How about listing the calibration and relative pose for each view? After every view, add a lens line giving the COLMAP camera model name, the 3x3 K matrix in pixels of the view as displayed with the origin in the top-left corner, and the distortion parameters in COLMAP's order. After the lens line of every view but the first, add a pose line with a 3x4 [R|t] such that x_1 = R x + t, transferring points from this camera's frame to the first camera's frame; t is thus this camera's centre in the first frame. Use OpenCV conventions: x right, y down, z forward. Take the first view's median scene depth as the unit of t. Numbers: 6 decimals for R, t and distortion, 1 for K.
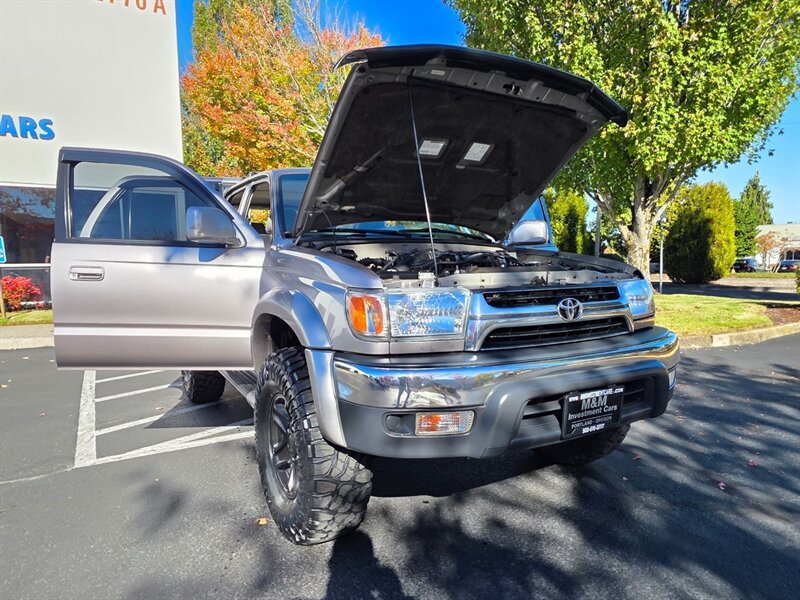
lens RADIAL K [[527.8, 0, 404.9], [0, 527.8, 309.7], [0, 0, 1]] dist [0.000094, 0.001820]
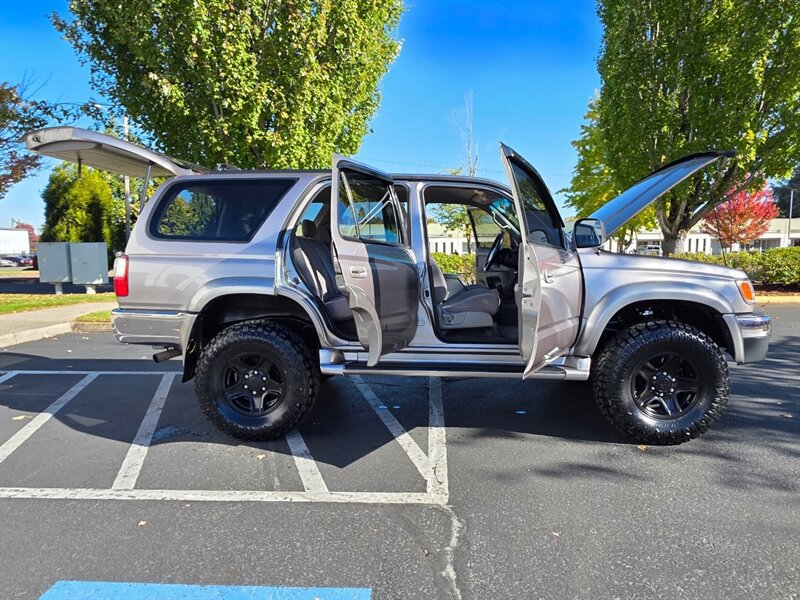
lens RADIAL K [[527.8, 0, 403.8], [0, 527.8, 310.2], [0, 0, 1]] dist [0.000094, 0.001820]
pose [[0.527328, -0.081398, 0.845754, -3.382980], [0.071072, 0.996138, 0.051558, -0.147977], [-0.846684, 0.032921, 0.531077, 1.486752]]
